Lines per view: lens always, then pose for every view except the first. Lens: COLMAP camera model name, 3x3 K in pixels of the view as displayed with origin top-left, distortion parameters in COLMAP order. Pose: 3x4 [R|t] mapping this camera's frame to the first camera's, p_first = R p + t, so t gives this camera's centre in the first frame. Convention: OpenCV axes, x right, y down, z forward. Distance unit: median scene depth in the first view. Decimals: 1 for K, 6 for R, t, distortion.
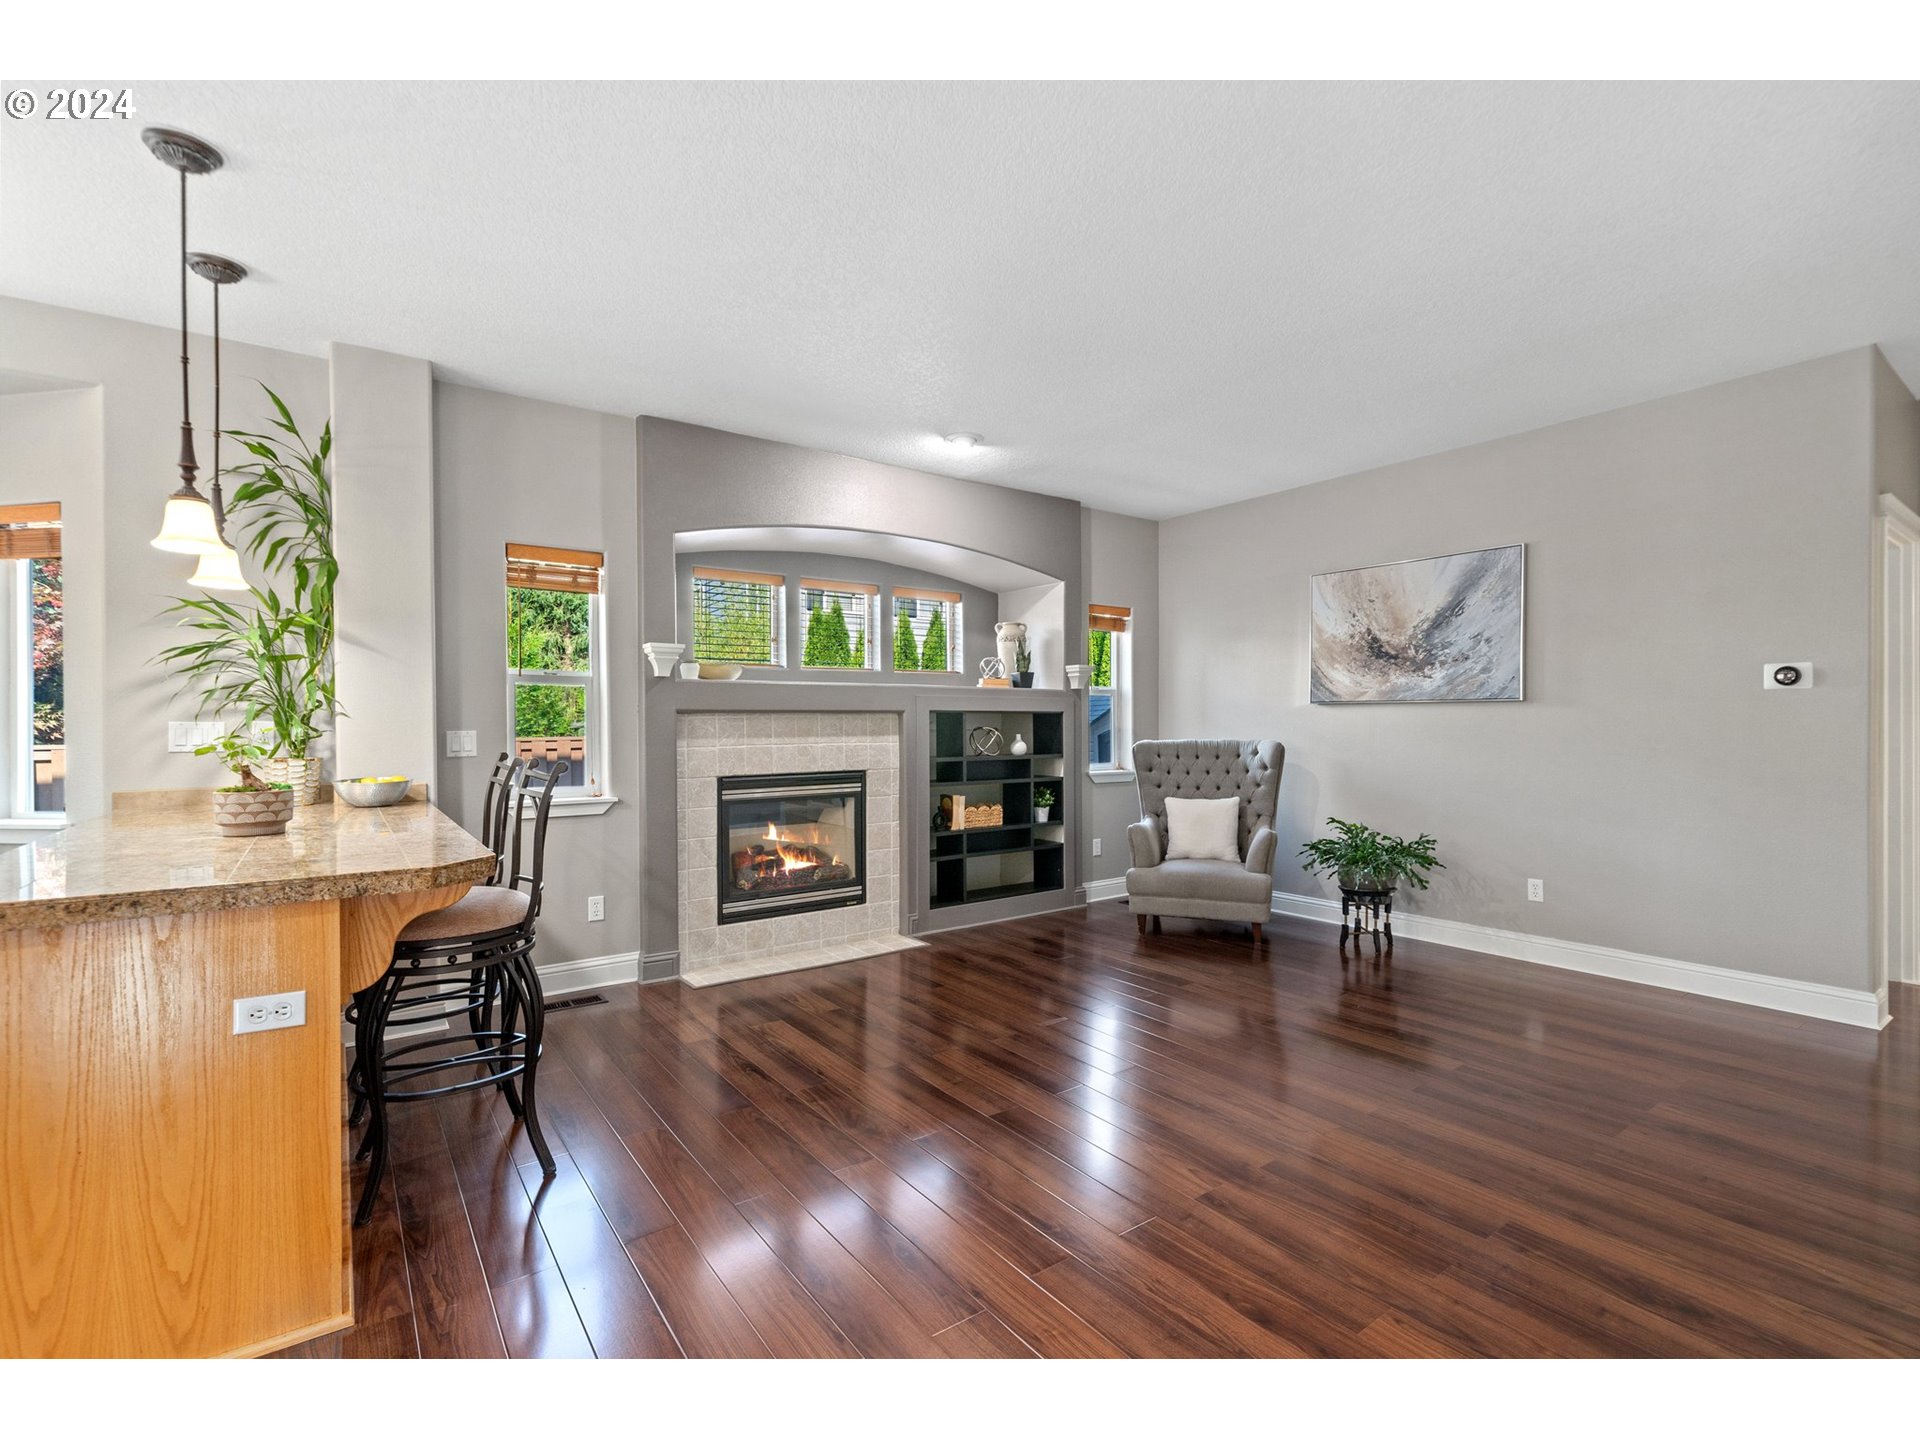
lens RADIAL K [[859.2, 0, 955.0], [0, 859.2, 727.8], [0, 0, 1]] dist [0.010622, -0.000587]
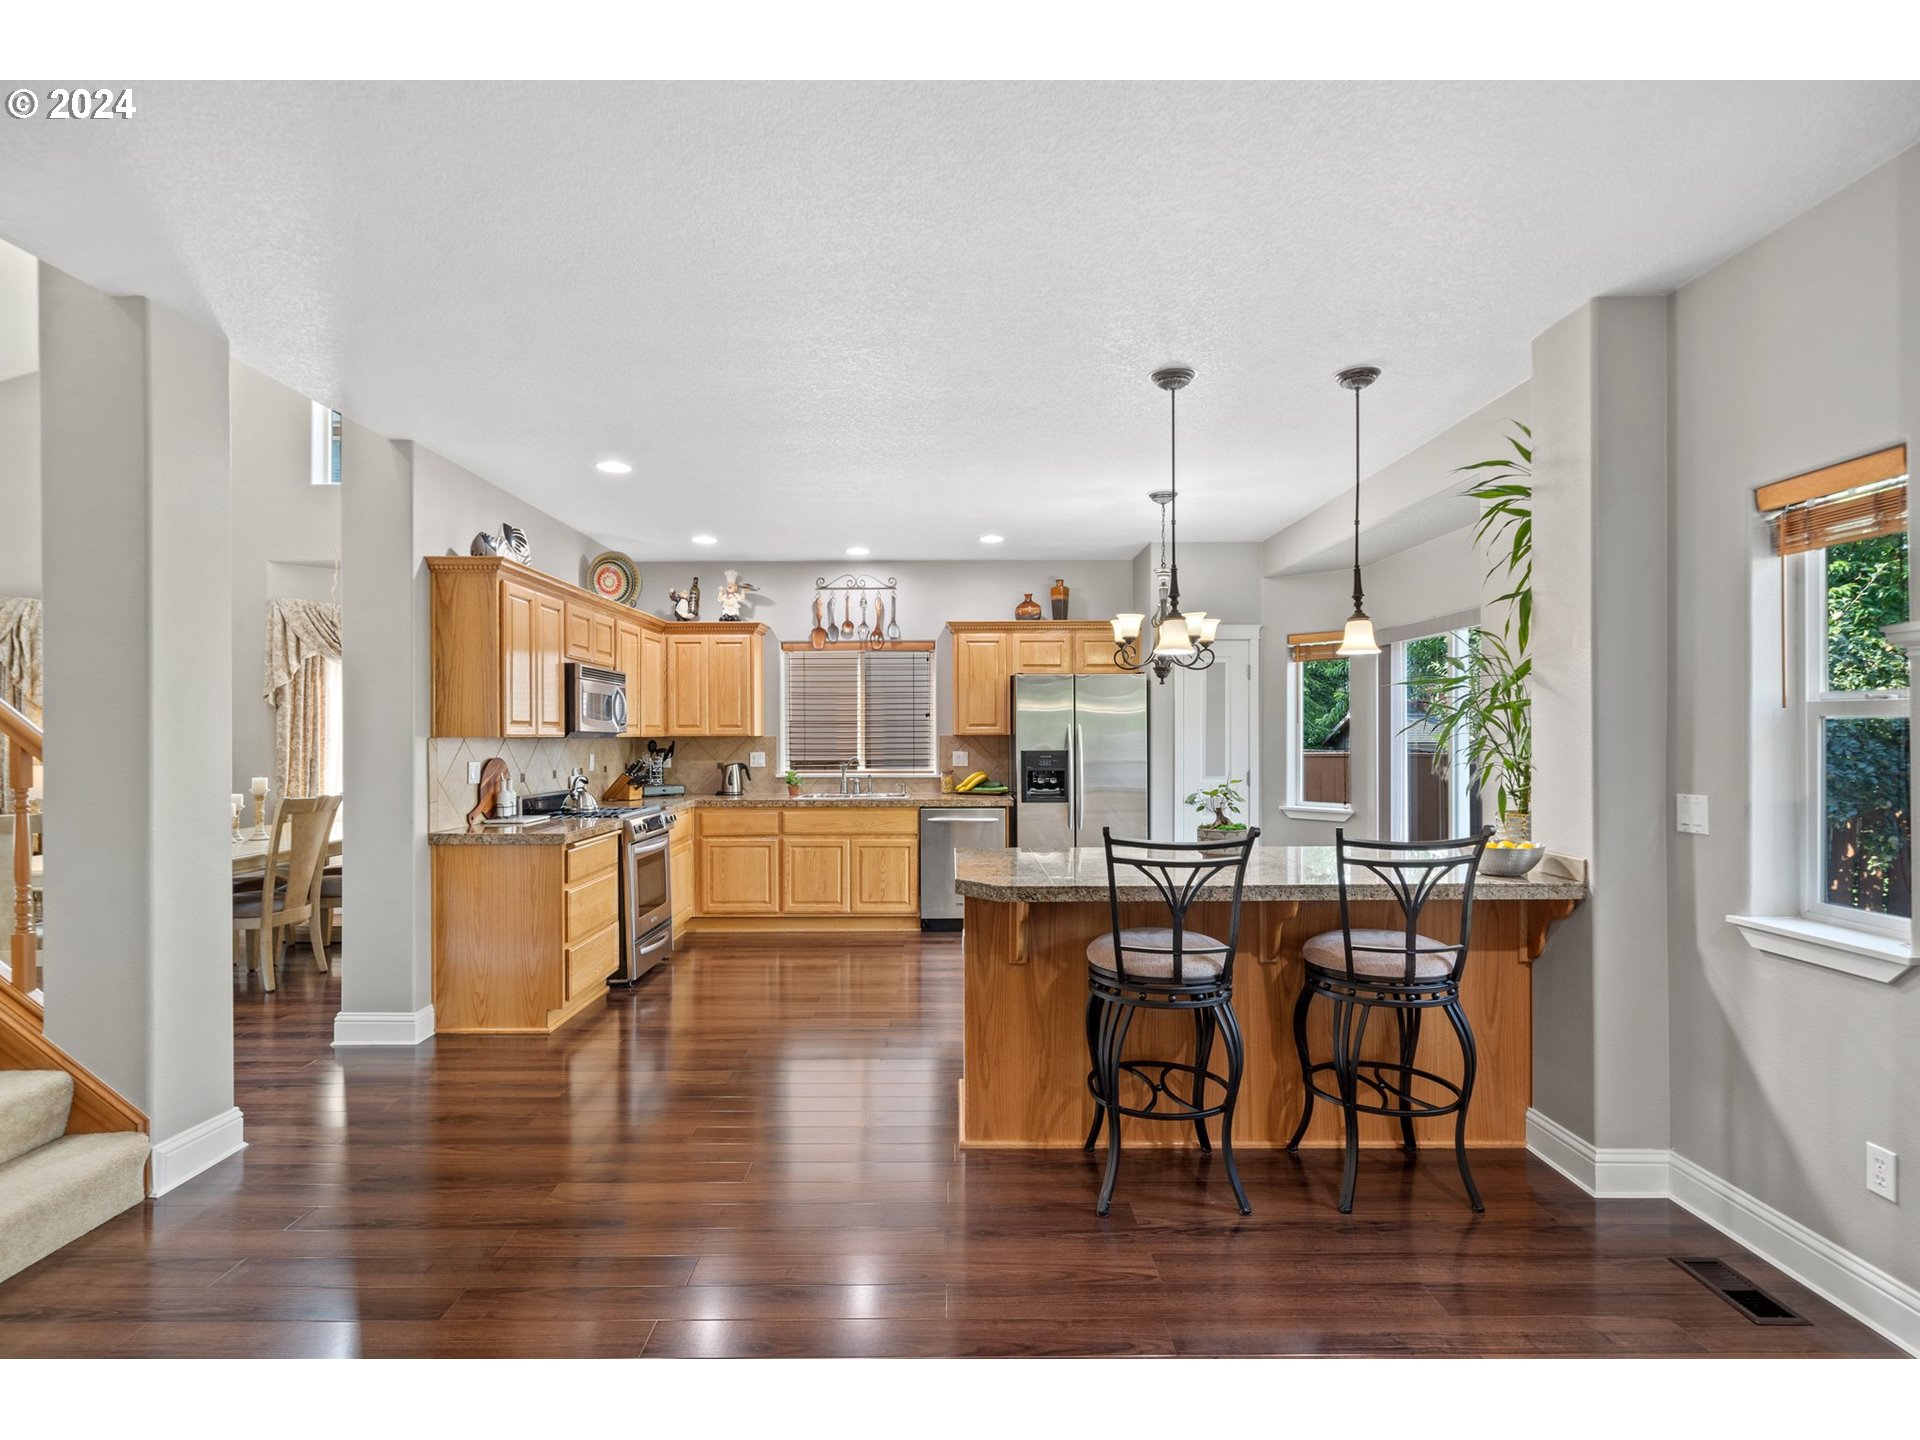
lens RADIAL K [[859.2, 0, 945.8], [0, 859.2, 730.8], [0, 0, 1]] dist [0.010622, -0.000587]
pose [[-0.588327, 0.006859, -0.808594, 0.441971], [0.003570, 0.999976, 0.005884, -0.072297], [0.808615, 0.000575, -0.588338, 1.258824]]
